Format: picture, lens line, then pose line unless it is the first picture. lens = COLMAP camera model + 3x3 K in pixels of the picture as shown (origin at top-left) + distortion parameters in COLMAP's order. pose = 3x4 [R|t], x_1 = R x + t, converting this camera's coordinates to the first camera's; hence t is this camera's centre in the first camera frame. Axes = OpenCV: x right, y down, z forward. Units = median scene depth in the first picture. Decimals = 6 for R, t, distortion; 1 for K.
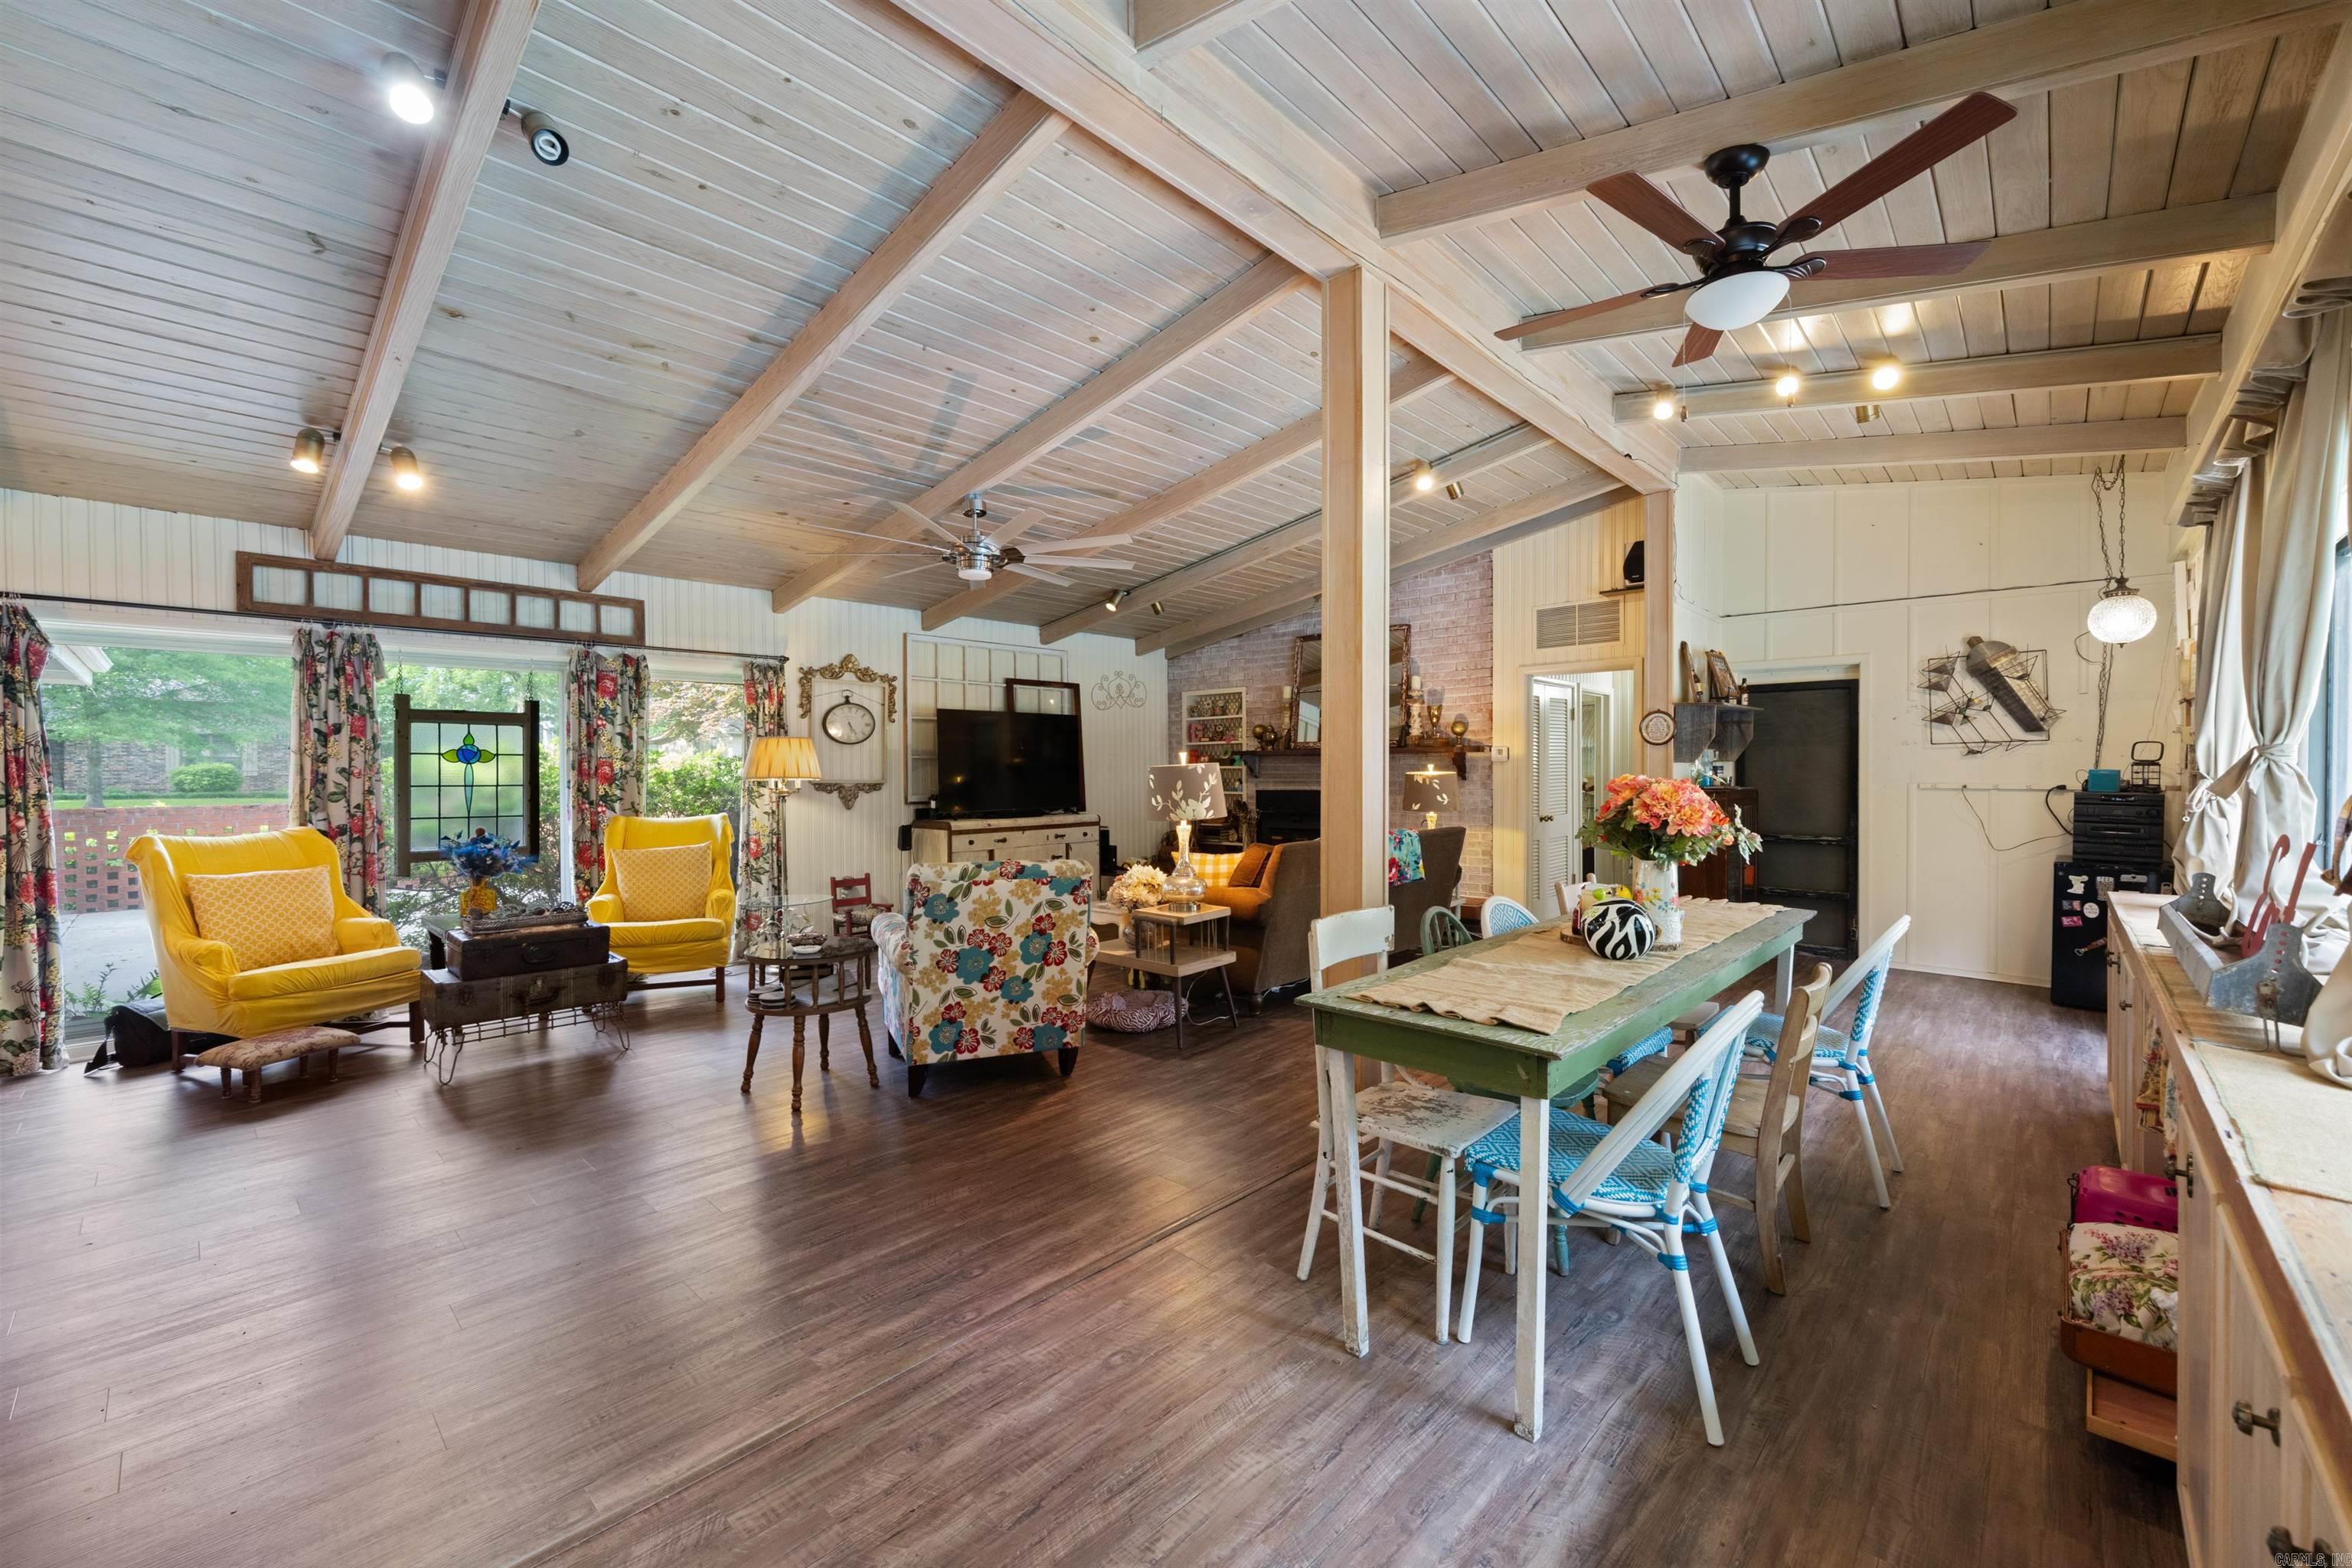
lens RADIAL K [[938.1, 0, 1173.4], [0, 938.1, 774.4], [0, 0, 1]] dist [-0.002640, -0.000427]
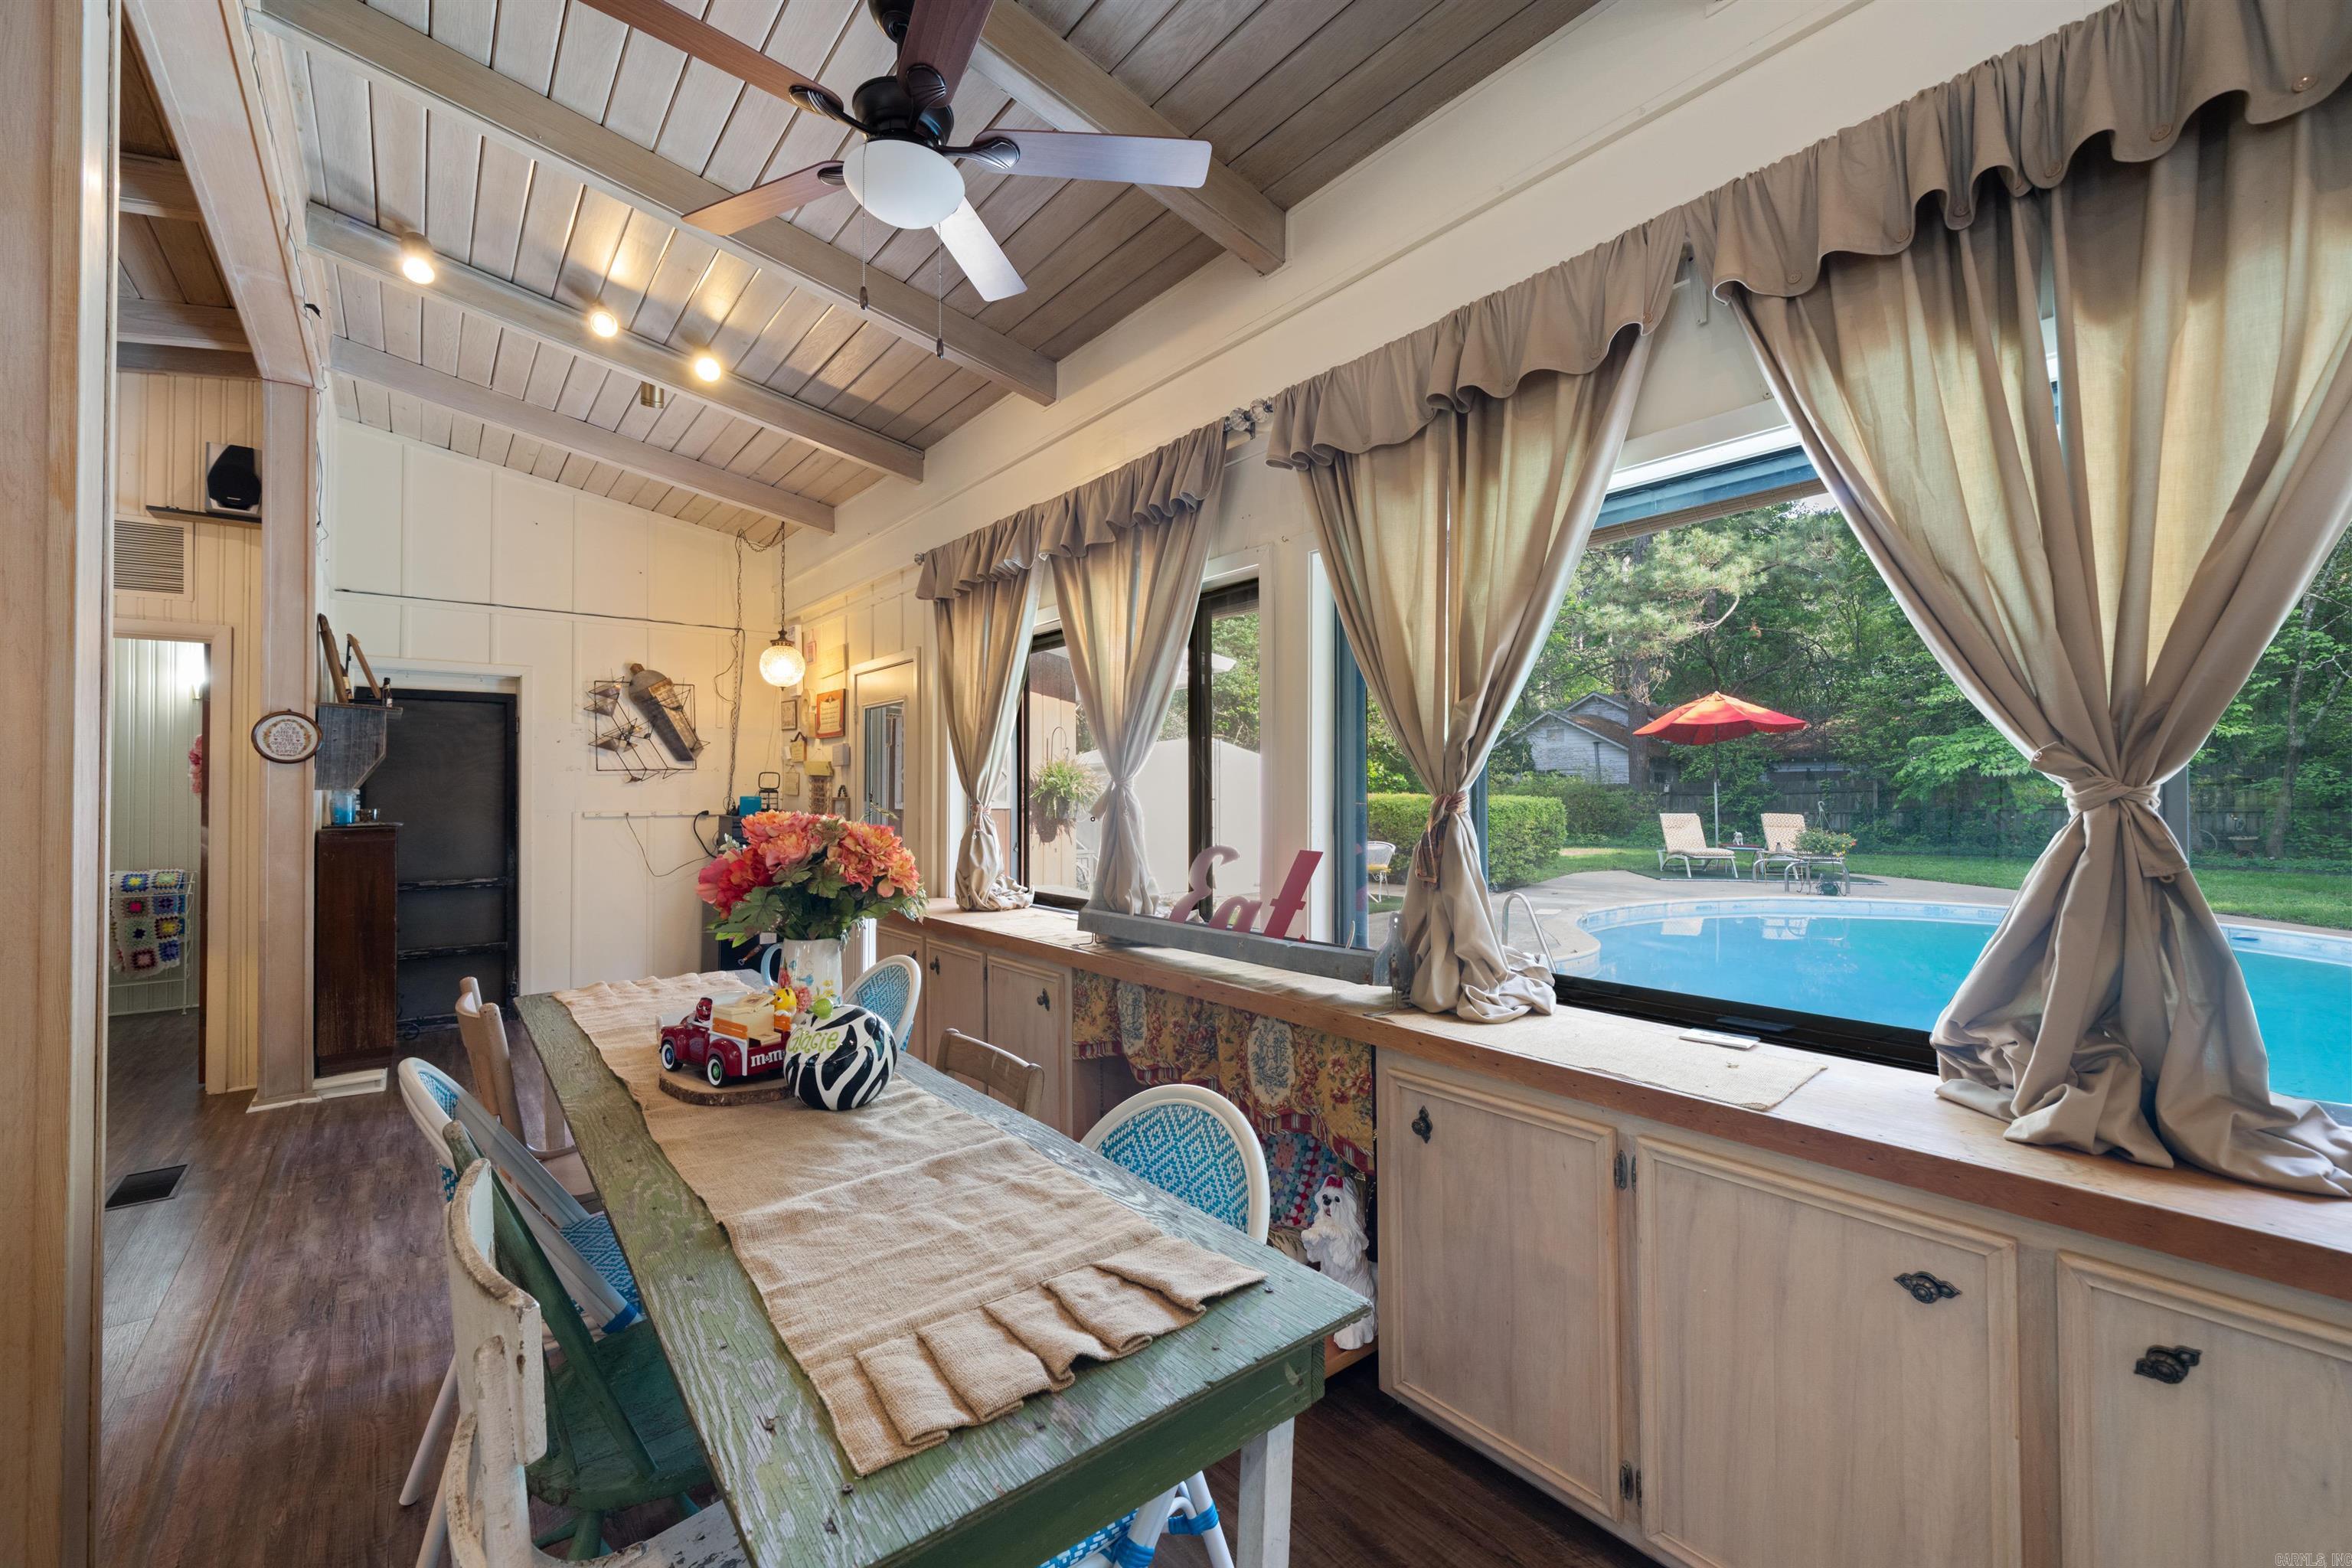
lens RADIAL K [[938.1, 0, 1171.8], [0, 938.1, 777.7], [0, 0, 1]] dist [-0.002640, -0.000427]
pose [[0.134821, 0.013954, 0.990772, -0.045205], [0.010693, 0.999822, -0.015537, -0.003519], [-0.990812, 0.012689, 0.134648, 0.252130]]
